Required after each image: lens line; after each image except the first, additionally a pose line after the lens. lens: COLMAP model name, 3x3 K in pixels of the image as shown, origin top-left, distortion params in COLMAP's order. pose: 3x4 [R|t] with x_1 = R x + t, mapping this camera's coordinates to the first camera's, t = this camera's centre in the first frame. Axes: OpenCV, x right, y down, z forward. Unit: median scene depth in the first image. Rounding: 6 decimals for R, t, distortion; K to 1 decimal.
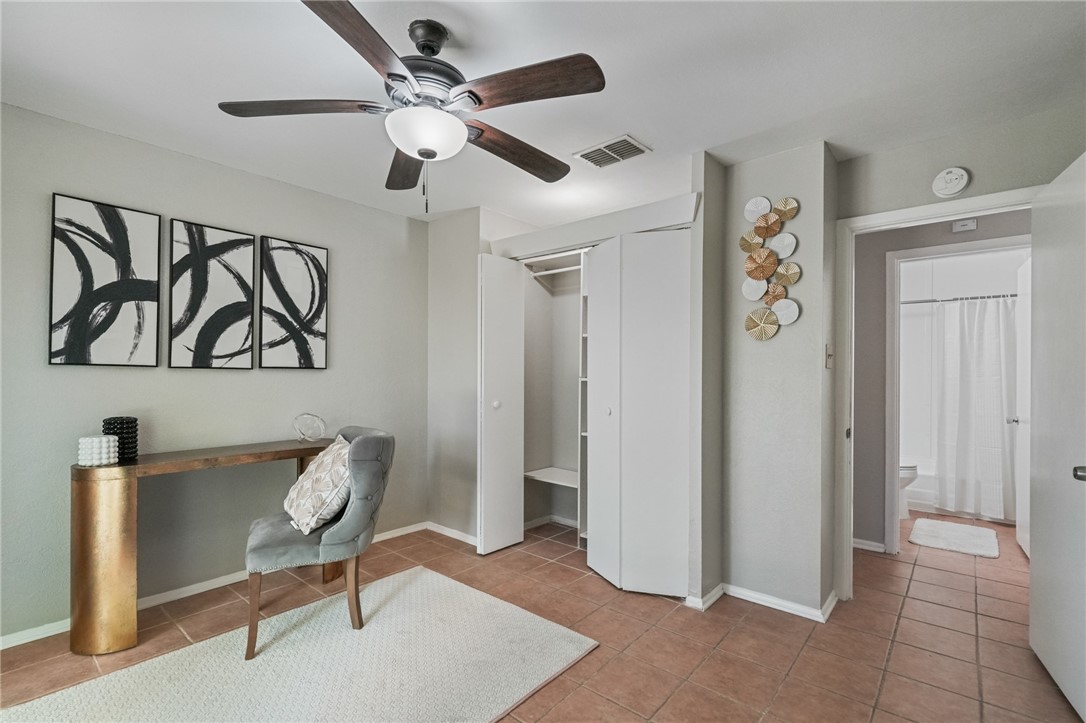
lens RADIAL K [[506.9, 0, 547.8], [0, 506.9, 374.5], [0, 0, 1]] dist [0.001825, 0.000293]
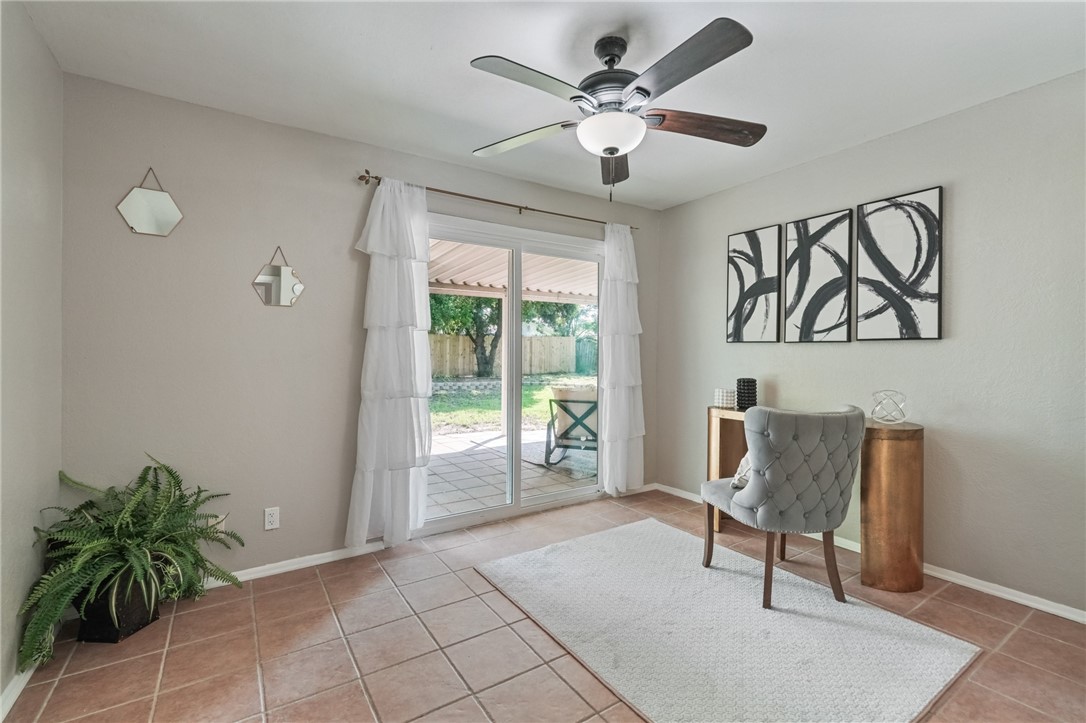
lens RADIAL K [[476.3, 0, 550.8], [0, 476.3, 357.3], [0, 0, 1]] dist [0.001223, 0.000443]
pose [[-0.284286, -0.003310, -0.958734, 0.503413], [-0.009041, 0.999959, -0.000771, 0.026699], [0.958697, 0.008448, -0.284304, 0.716624]]
